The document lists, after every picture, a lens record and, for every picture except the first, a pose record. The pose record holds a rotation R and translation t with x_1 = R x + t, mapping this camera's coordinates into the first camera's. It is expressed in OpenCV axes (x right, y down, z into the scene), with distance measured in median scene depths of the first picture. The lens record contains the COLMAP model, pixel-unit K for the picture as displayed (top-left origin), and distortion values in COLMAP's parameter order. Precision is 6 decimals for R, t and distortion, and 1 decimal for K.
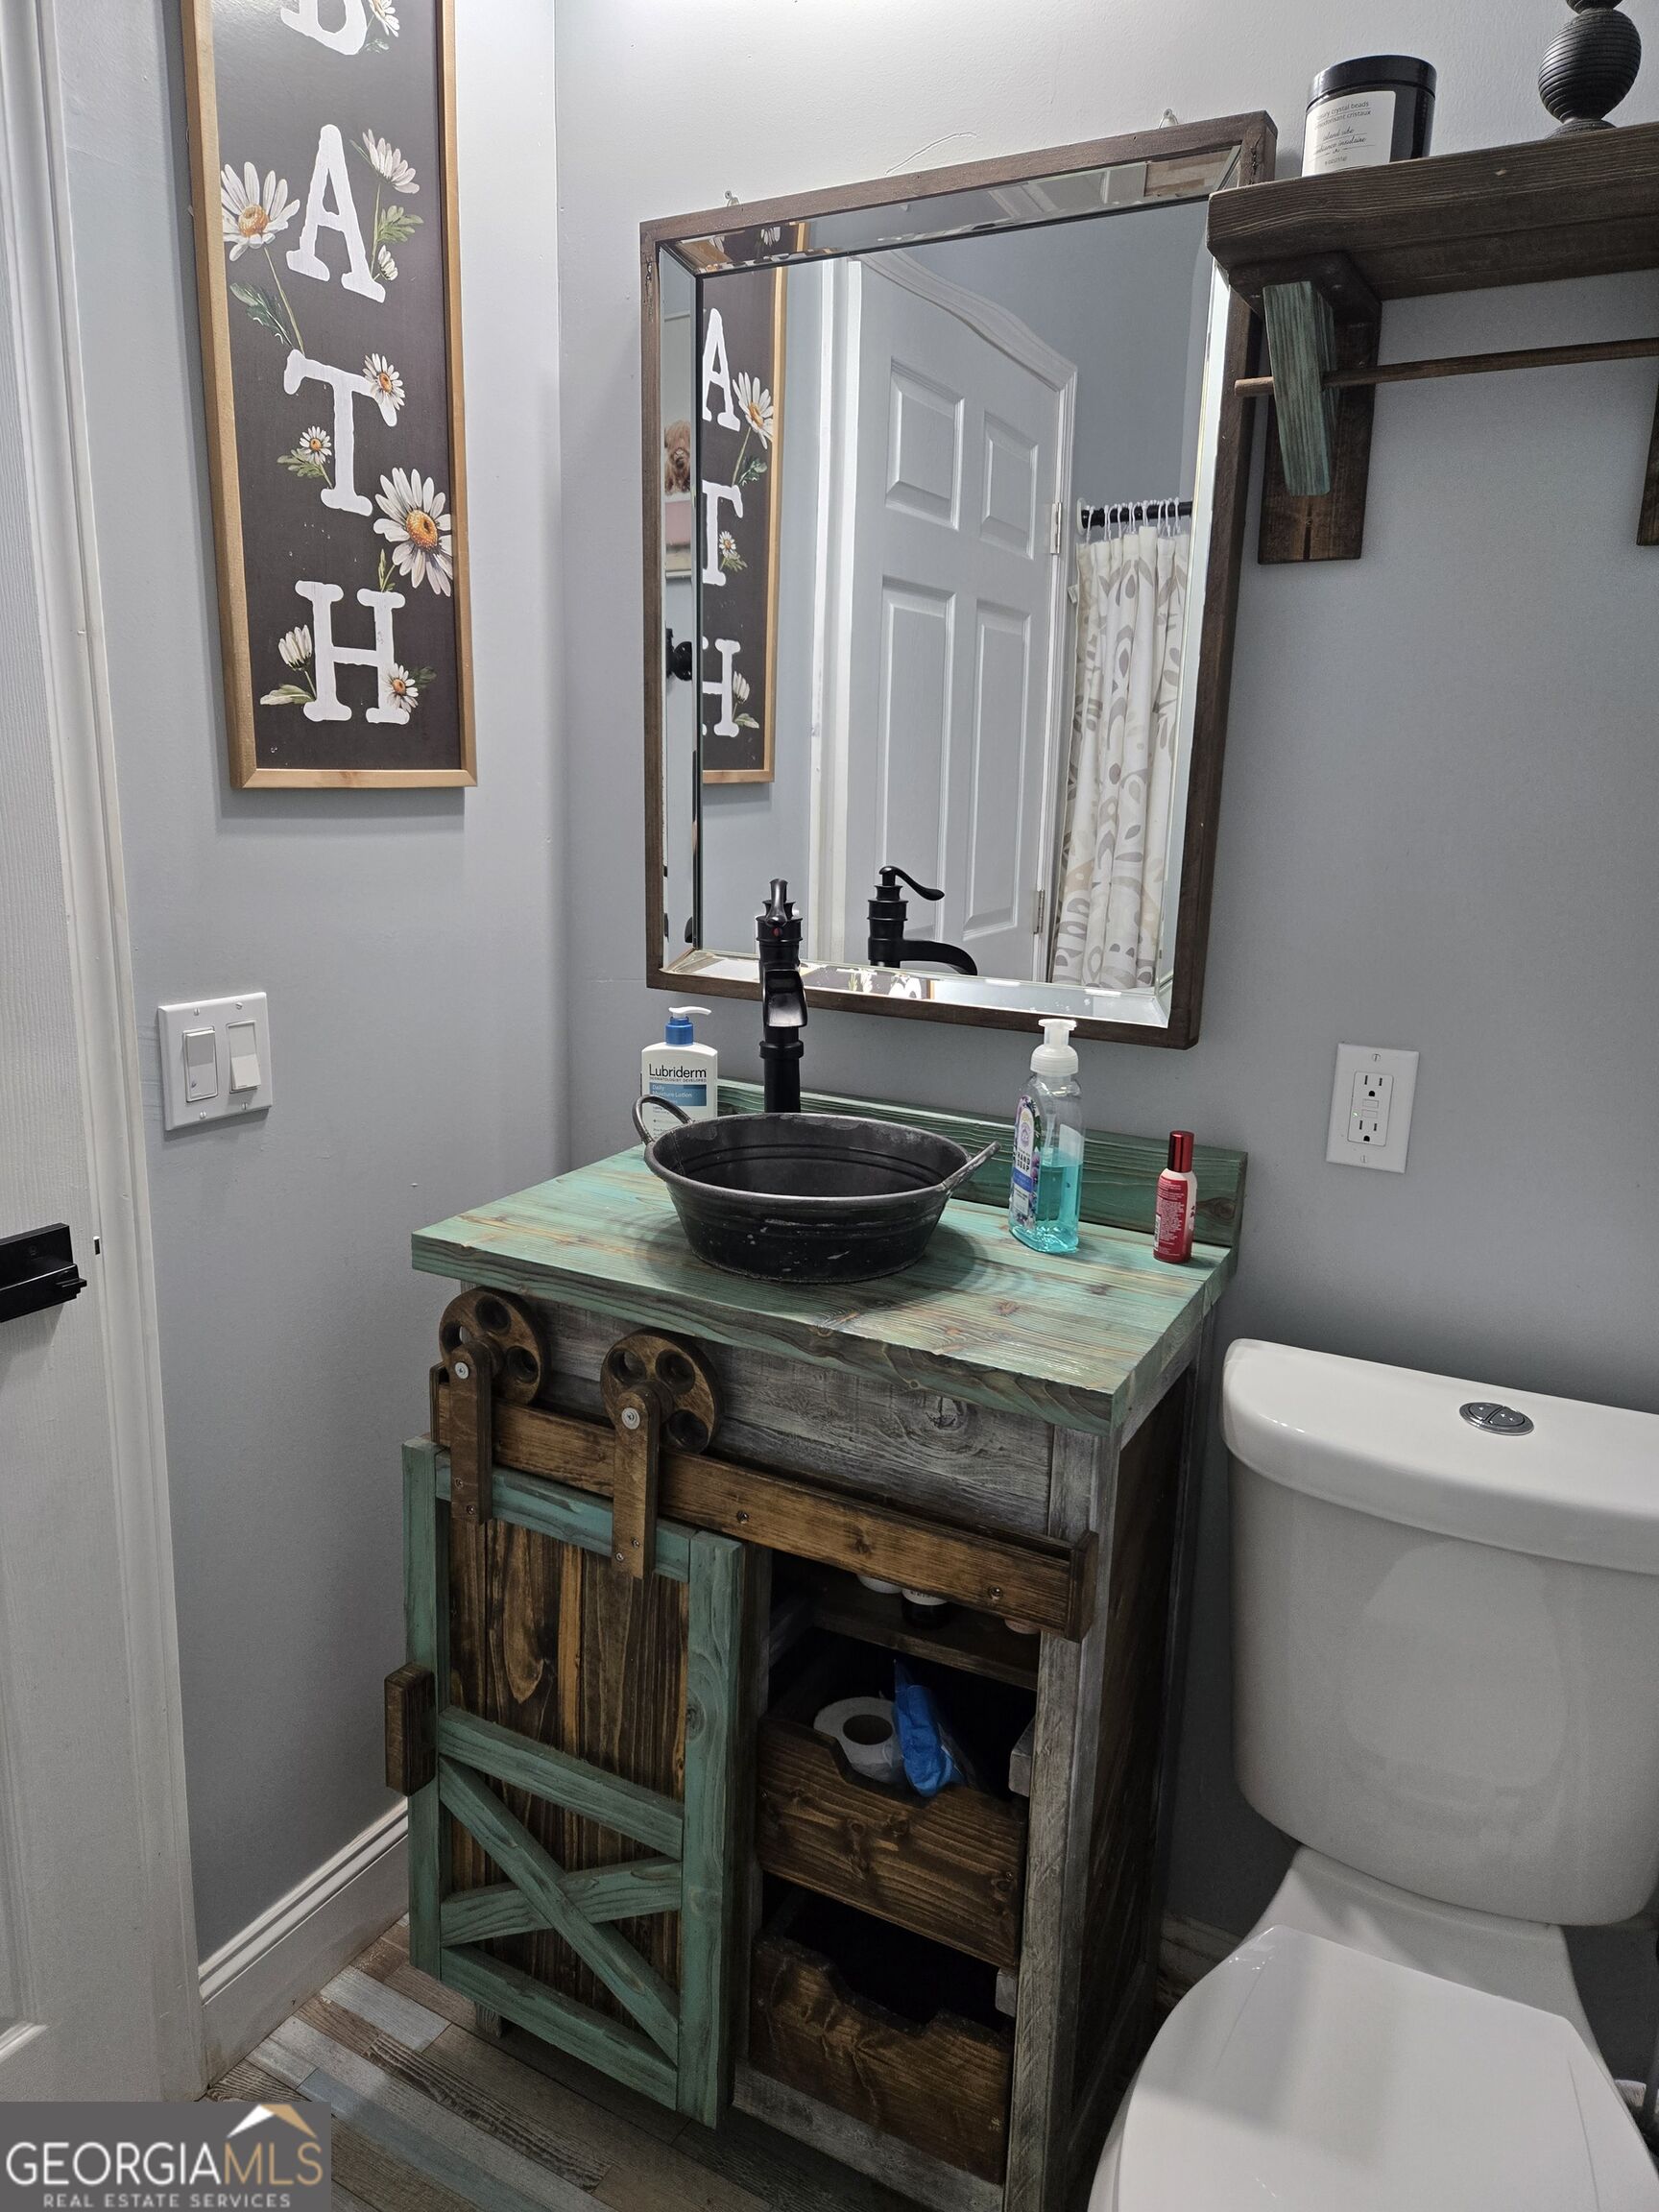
lens RADIAL K [[1474.9, 0, 829.5], [0, 1474.9, 1106.0], [0, 0, 1]] dist [0.080293, -0.071936]
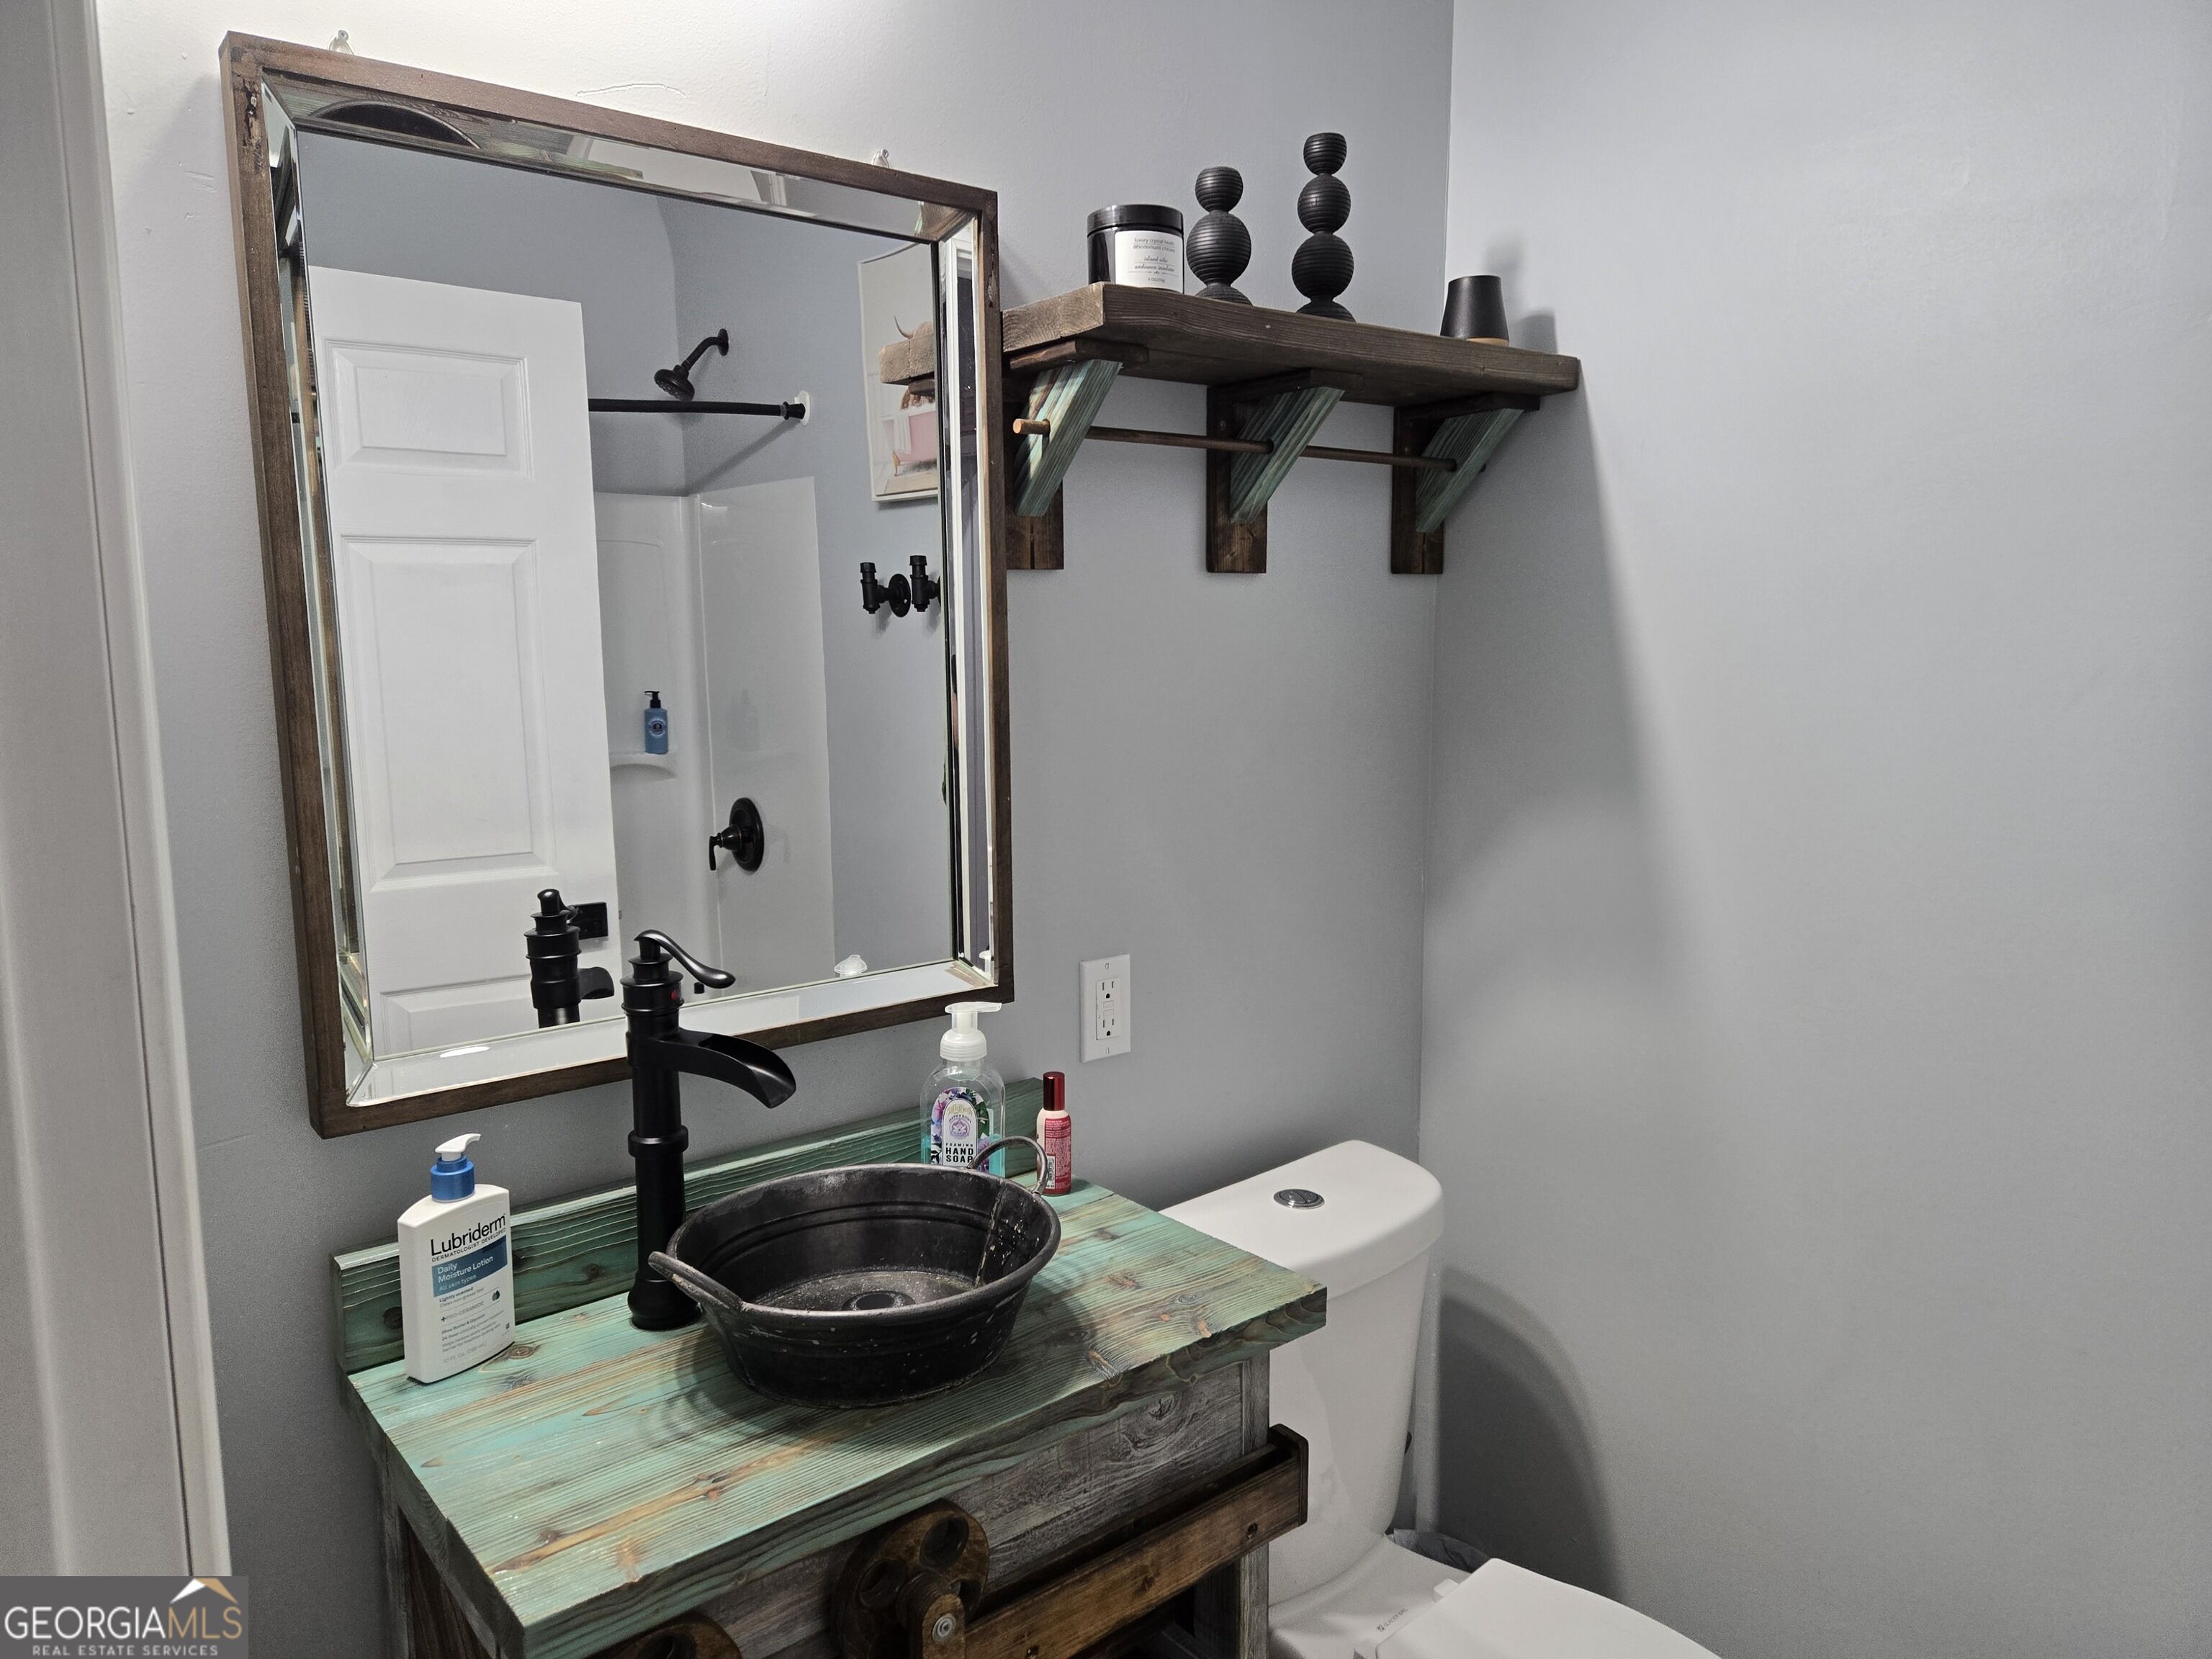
lens RADIAL K [[1474.9, 0, 1108.5], [0, 1474.9, 846.3], [0, 0, 1]] dist [0.080293, -0.071936]
pose [[0.377455, -0.160014, 0.912098, -0.753951], [0.229113, 0.970472, 0.075441, -0.229856], [-0.897237, 0.180498, 0.402971, 0.525065]]
